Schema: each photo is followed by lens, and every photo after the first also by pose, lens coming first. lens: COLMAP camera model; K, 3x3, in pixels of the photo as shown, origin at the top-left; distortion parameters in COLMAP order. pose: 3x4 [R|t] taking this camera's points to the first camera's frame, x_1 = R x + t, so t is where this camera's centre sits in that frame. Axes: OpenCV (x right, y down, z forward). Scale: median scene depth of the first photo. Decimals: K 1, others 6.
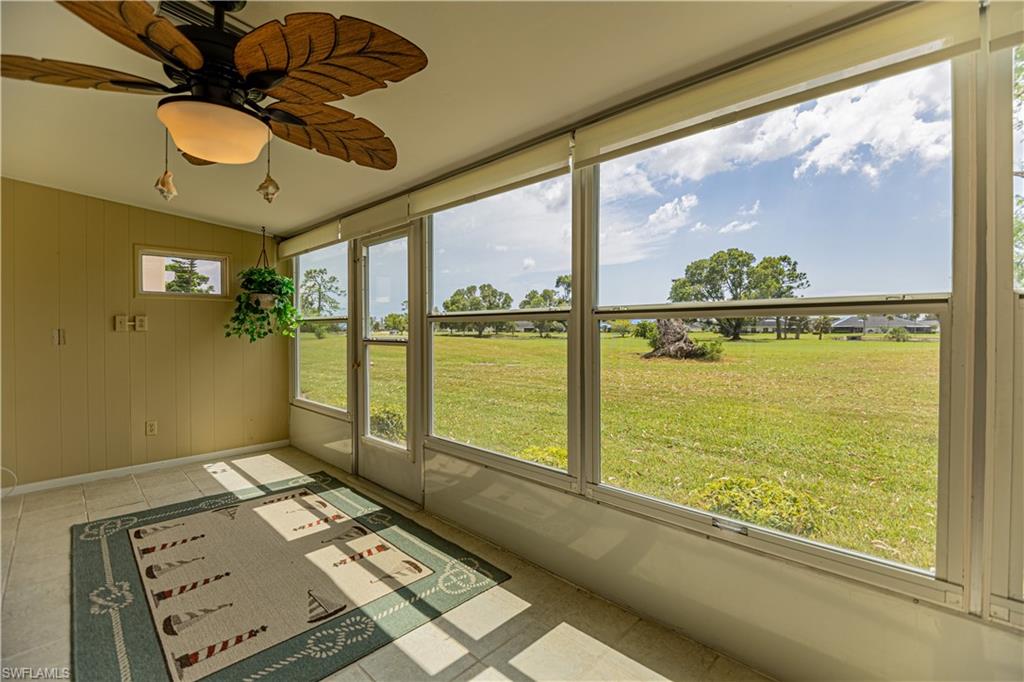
lens RADIAL K [[440.0, 0, 513.8], [0, 440.0, 336.1], [0, 0, 1]] dist [-0.003897, -0.001061]
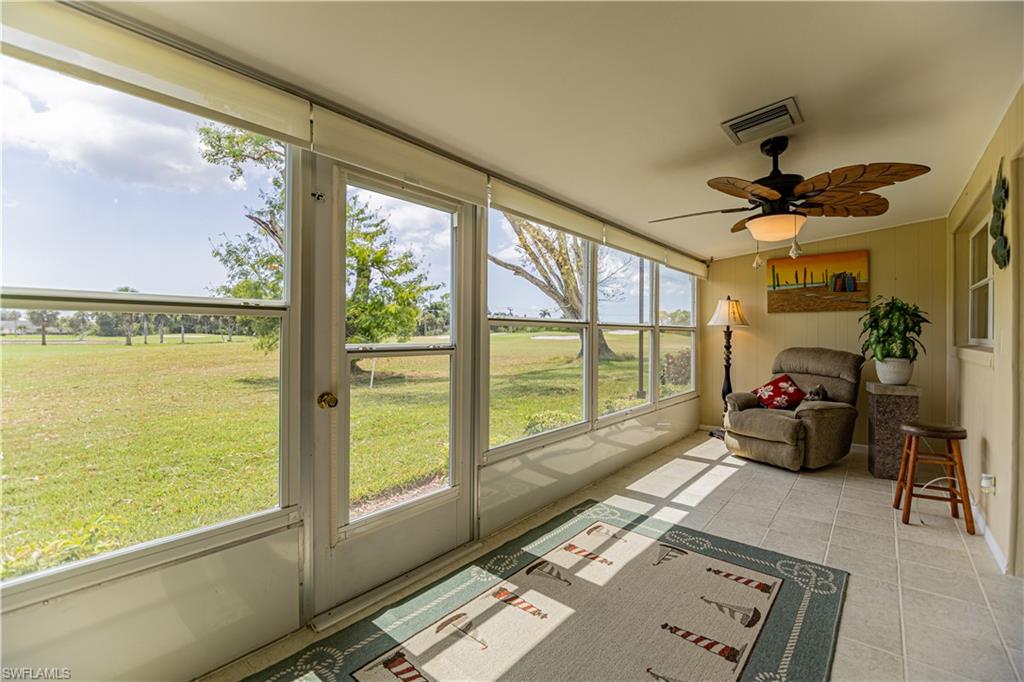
lens RADIAL K [[440.0, 0, 515.7], [0, 440.0, 338.1], [0, 0, 1]] dist [-0.003897, -0.001061]
pose [[-0.064709, -0.004363, 0.997895, -1.389143], [0.013911, 0.999889, 0.005274, -0.010095], [-0.997807, 0.014223, -0.064641, 1.261524]]
